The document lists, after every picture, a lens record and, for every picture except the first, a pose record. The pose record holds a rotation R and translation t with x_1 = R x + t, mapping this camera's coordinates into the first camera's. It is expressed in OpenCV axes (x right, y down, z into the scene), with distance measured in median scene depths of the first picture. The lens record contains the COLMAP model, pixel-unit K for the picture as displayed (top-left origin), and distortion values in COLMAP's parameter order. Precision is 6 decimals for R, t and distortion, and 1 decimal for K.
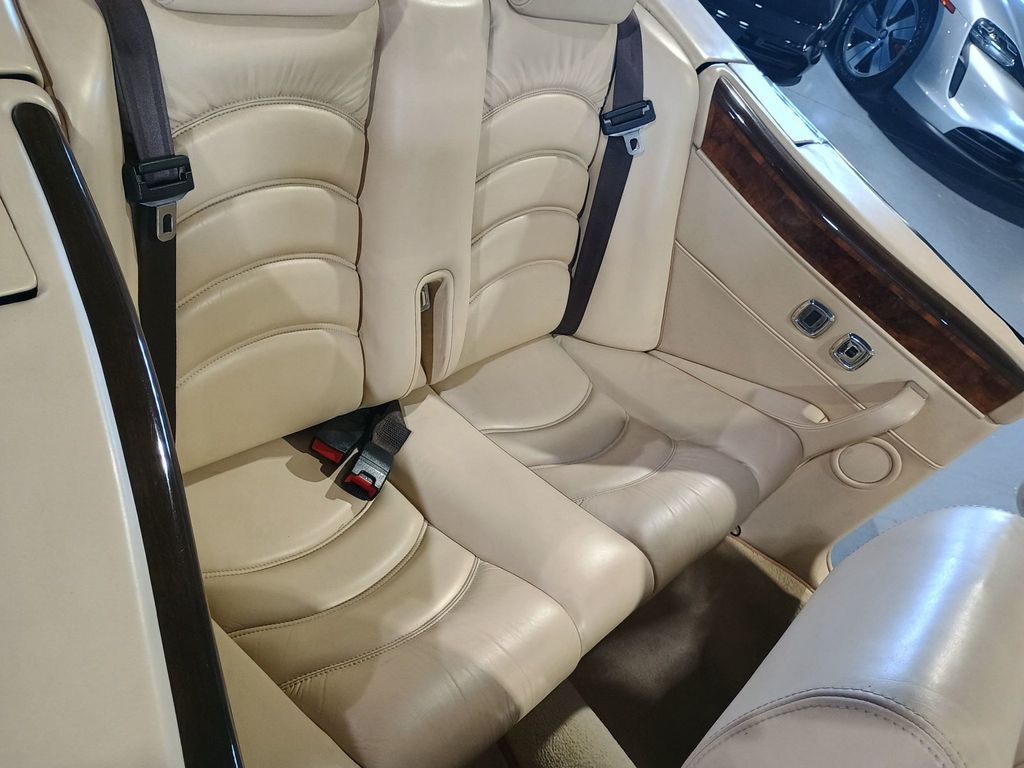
lens RADIAL K [[866.6, 0, 512.0], [0, 866.6, 384.0], [0, 0, 1]] dist [0.003030, -0.010601]
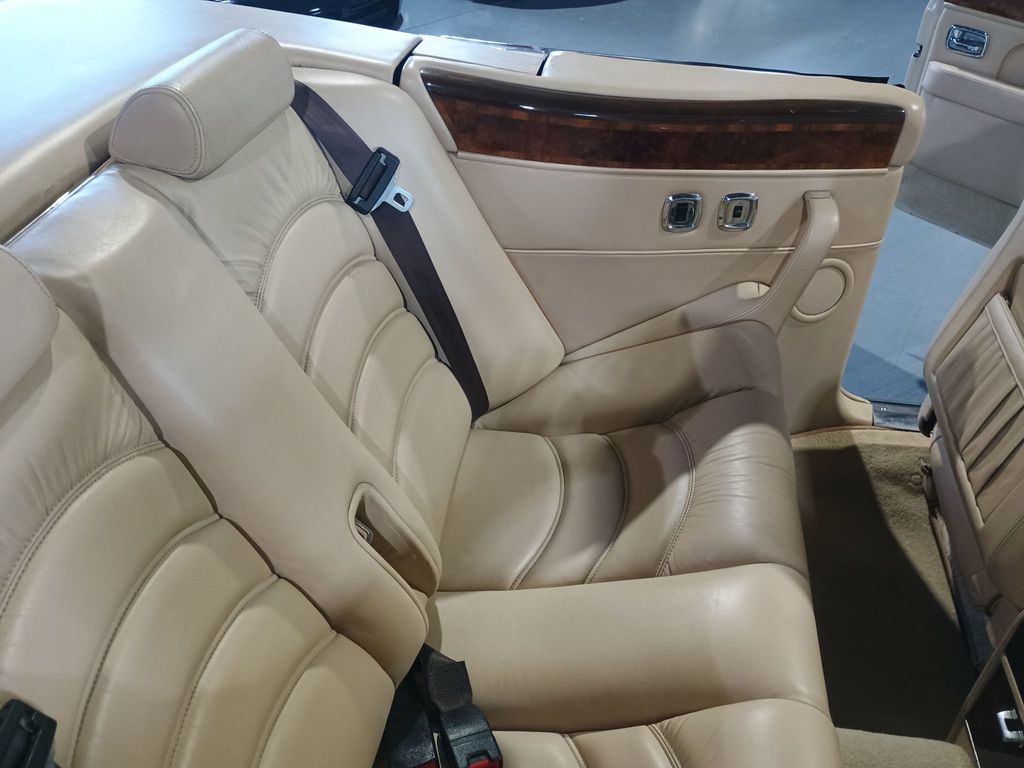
lens RADIAL K [[881.1, 0, 523.5], [0, 881.1, 382.2], [0, 0, 1]] dist [0.055164, -0.089478]
pose [[0.707443, -0.686425, 0.168358, -0.039217], [0.685056, 0.724562, 0.075548, -0.146120], [-0.173844, 0.061889, 0.982827, 0.182582]]
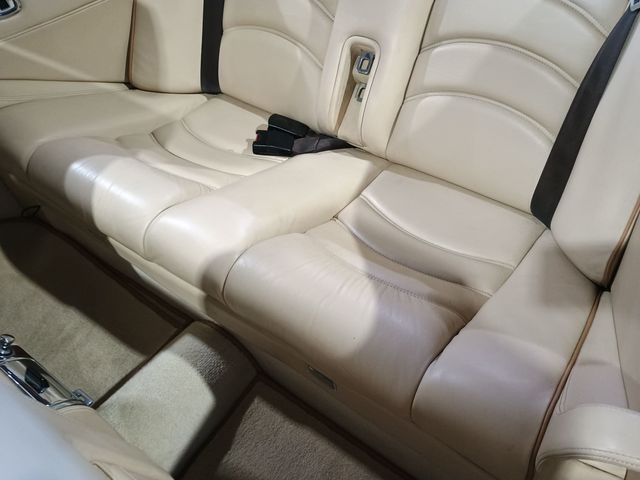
lens RADIAL K [[541.6, 0, 320.0], [0, 541.6, 240.0], [0, 0, 1]] dist [0.003030, -0.010601]
pose [[0.120972, 0.334286, -0.934676, 0.730050], [-0.627681, 0.755214, 0.188863, -0.006076], [0.769014, 0.563831, 0.301184, 0.797181]]
